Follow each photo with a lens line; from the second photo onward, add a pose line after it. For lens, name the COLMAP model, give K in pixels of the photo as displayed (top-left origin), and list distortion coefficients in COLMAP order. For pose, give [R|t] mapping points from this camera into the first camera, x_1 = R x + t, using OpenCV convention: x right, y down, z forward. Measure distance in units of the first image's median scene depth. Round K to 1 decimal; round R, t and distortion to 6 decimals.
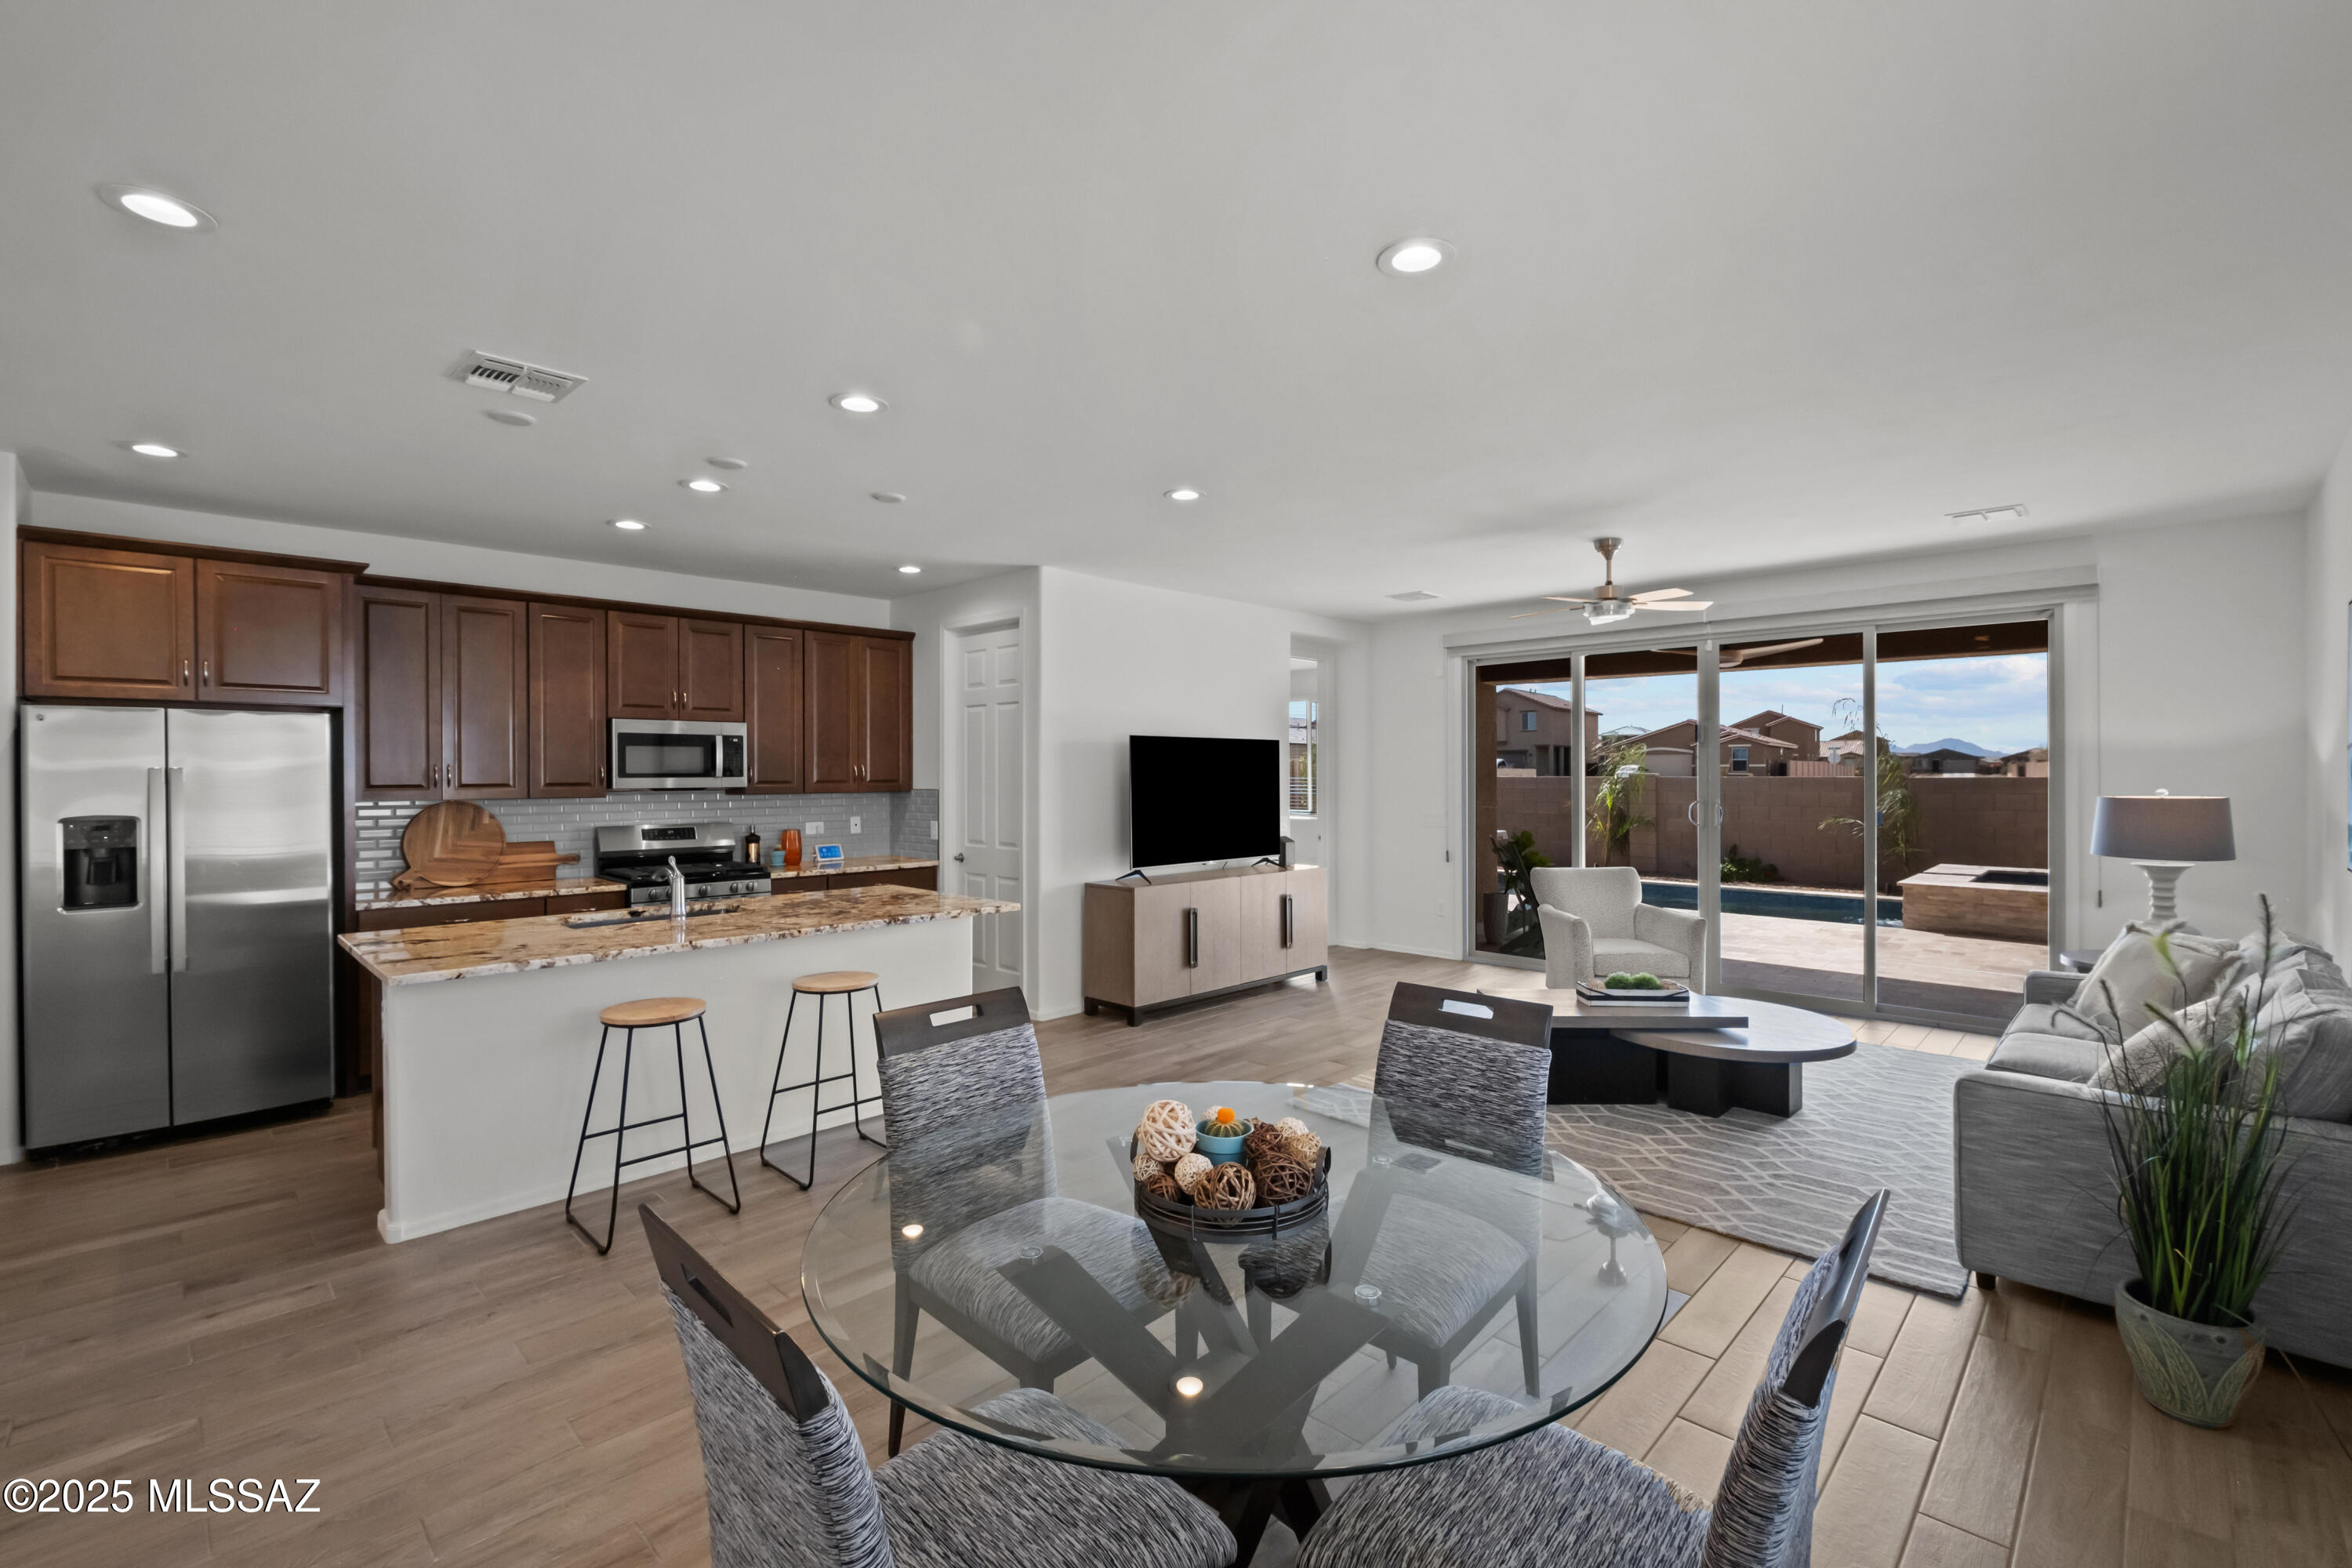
lens RADIAL K [[1017.9, 0, 1184.6], [0, 1017.9, 777.2], [0, 0, 1]] dist [0.000333, -0.001113]
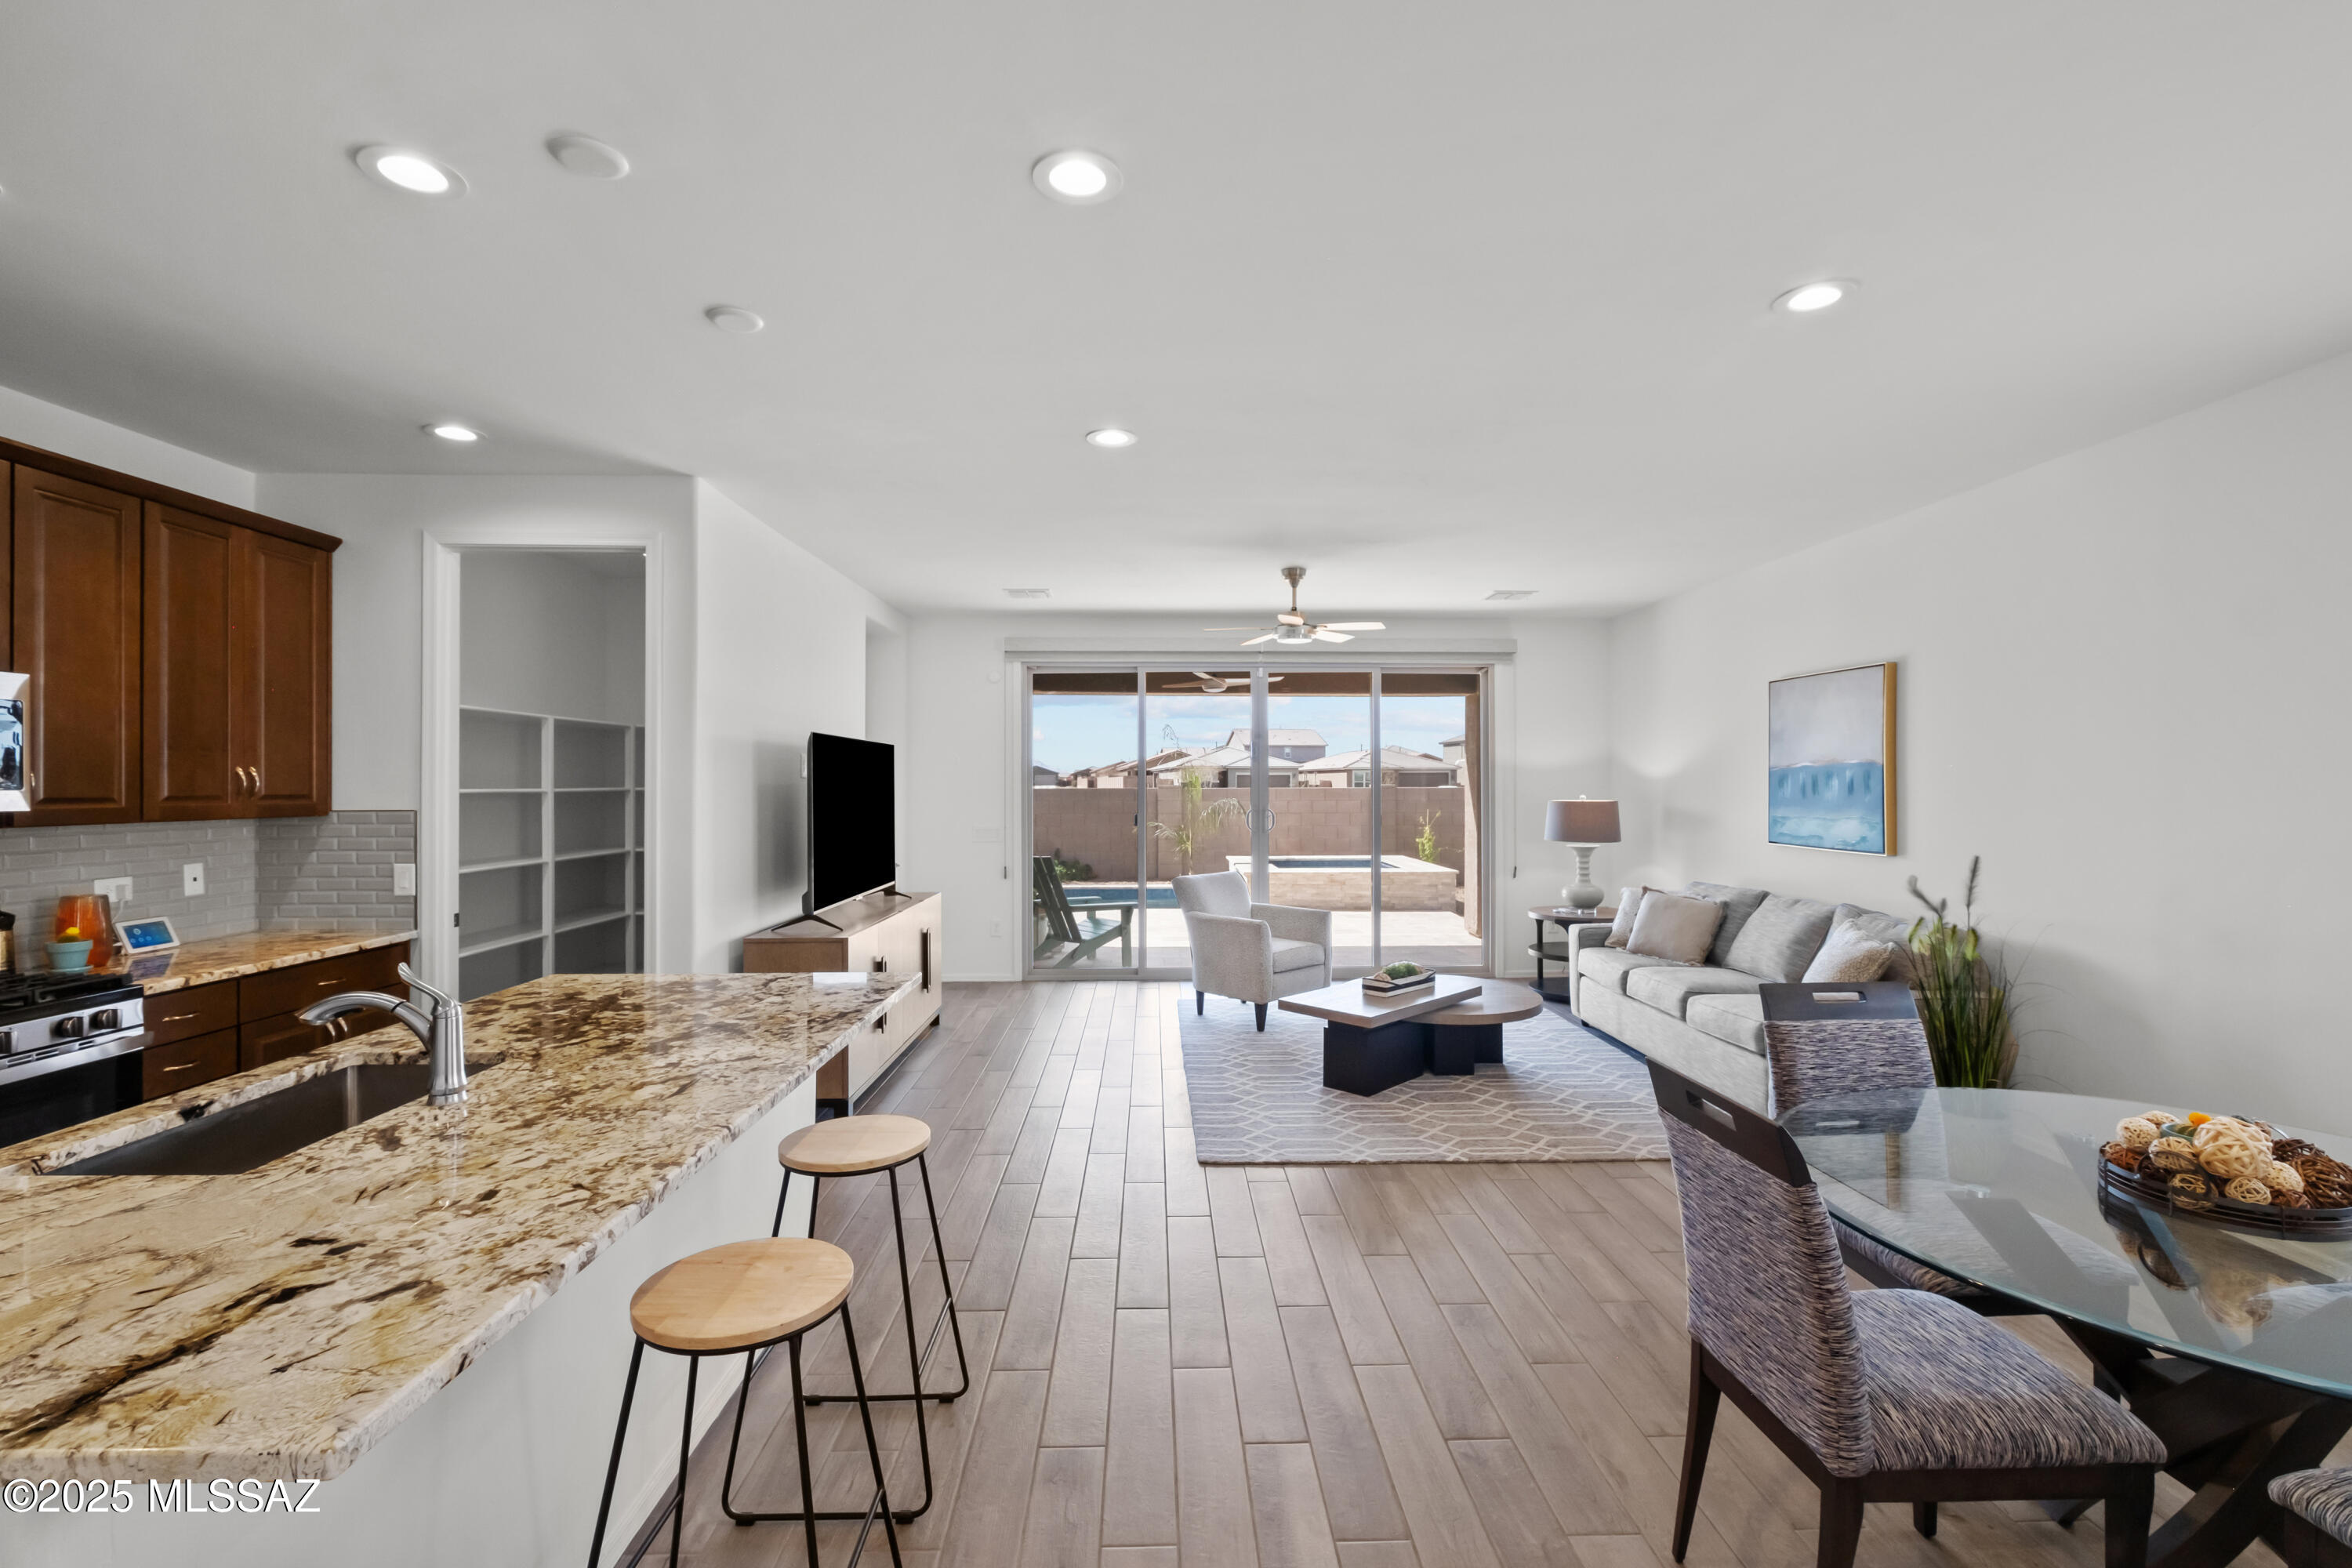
lens RADIAL K [[1016.6, 0, 1183.8], [0, 1016.6, 782.6], [0, 0, 1]] dist [-0.007683, -0.000067]
pose [[0.697276, 0.002294, 0.716799, -0.421809], [0.002456, 0.999981, -0.005590, 0.000218], [-0.716798, 0.005658, 0.697258, 0.314408]]
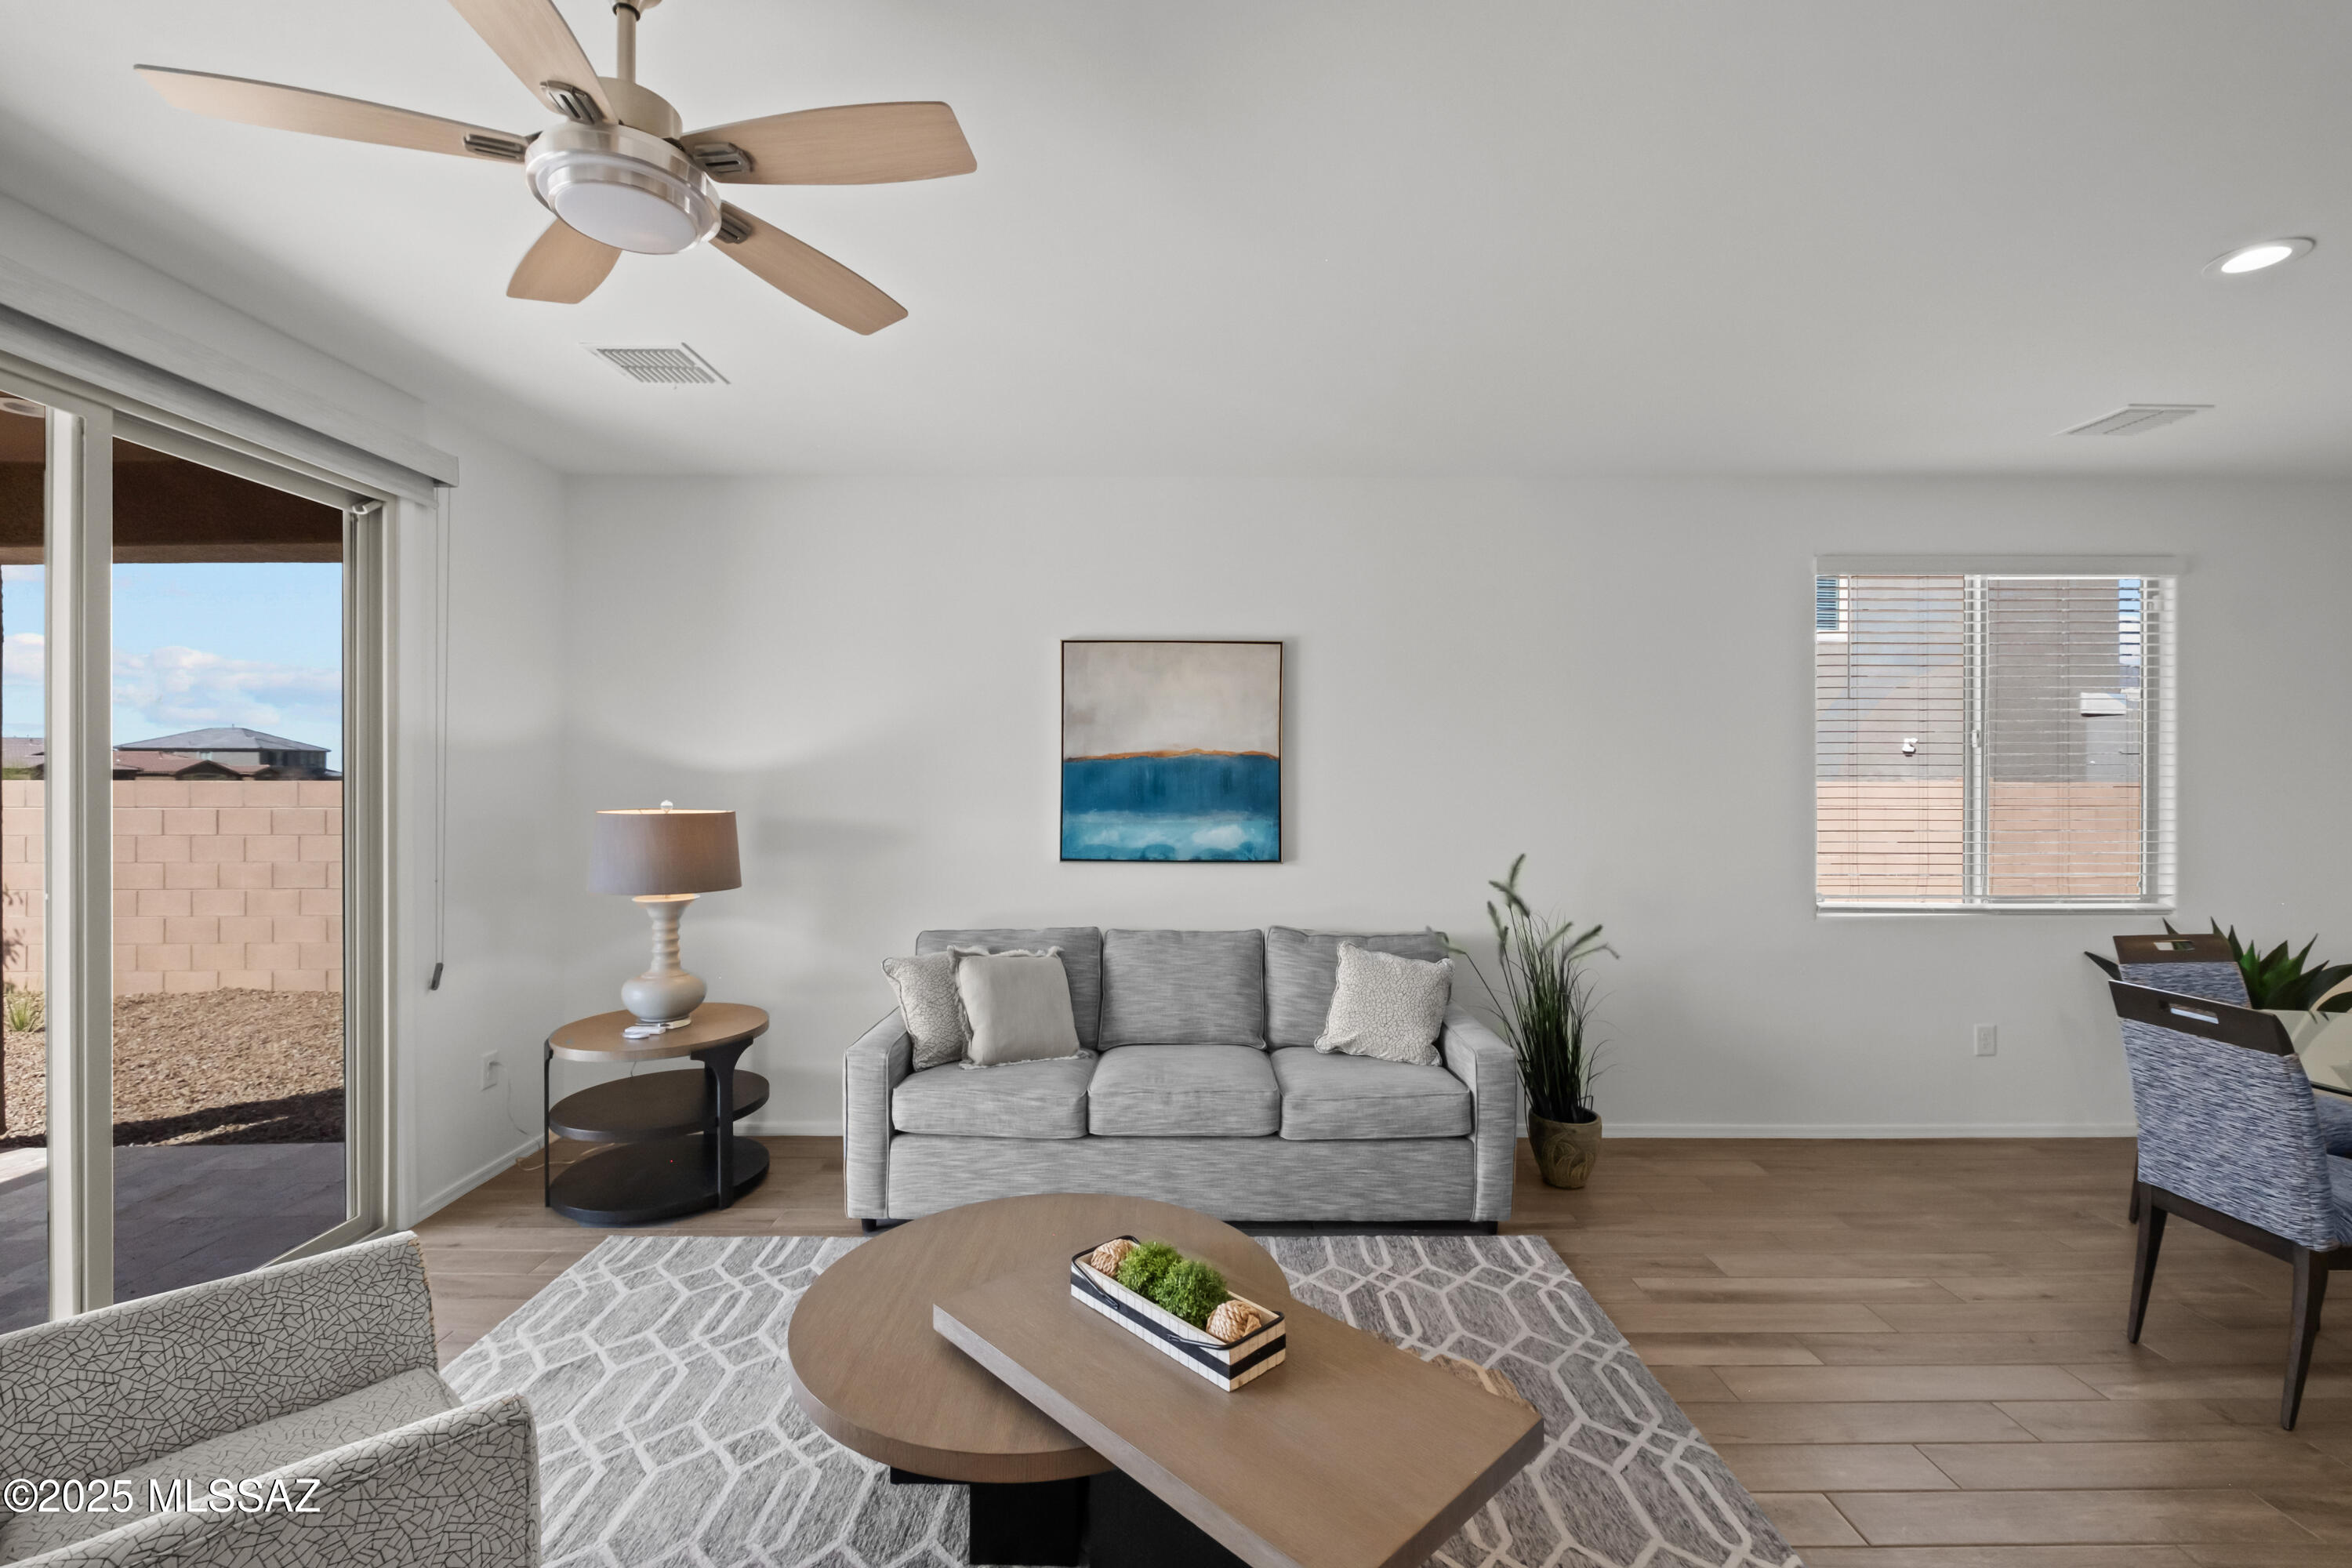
lens RADIAL K [[1017.9, 0, 1184.6], [0, 1017.9, 777.2], [0, 0, 1]] dist [0.000333, -0.001113]
pose [[-0.698964, -0.000060, 0.715157, 0.107636], [0.003075, 0.999991, 0.003089, -0.007213], [-0.715150, 0.004358, -0.698957, 1.038278]]
